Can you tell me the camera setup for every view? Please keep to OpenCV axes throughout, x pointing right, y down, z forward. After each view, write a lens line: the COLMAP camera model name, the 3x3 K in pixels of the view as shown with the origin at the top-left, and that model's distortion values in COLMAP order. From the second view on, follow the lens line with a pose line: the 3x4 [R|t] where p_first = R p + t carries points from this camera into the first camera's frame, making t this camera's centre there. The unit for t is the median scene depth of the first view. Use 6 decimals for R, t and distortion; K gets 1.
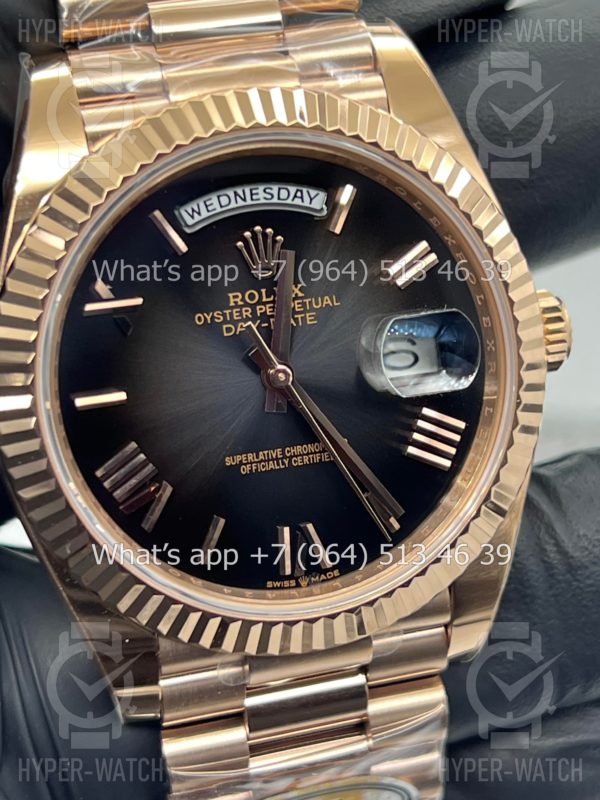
lens RADIAL K [[1910.0, 0, 300.0], [0, 1910.0, 400.0], [0, 0, 1]] dist [0.250081, -0.697154]
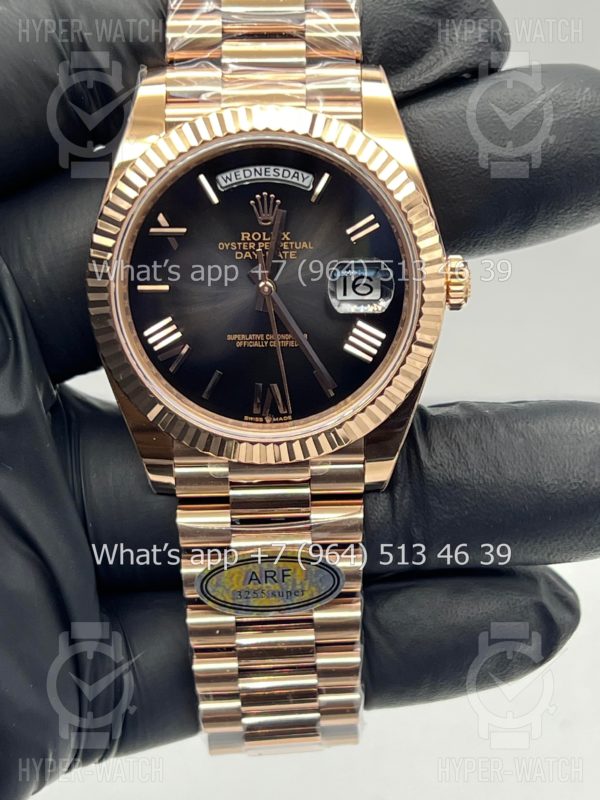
lens RADIAL K [[1910.0, 0, 300.0], [0, 1910.0, 400.0], [0, 0, 1]] dist [0.250081, -0.697154]
pose [[0.970769, 0.143092, -0.192696, 0.331912], [-0.134484, 0.989269, 0.057106, -0.015180], [0.198799, -0.029522, 0.979595, -0.544051]]
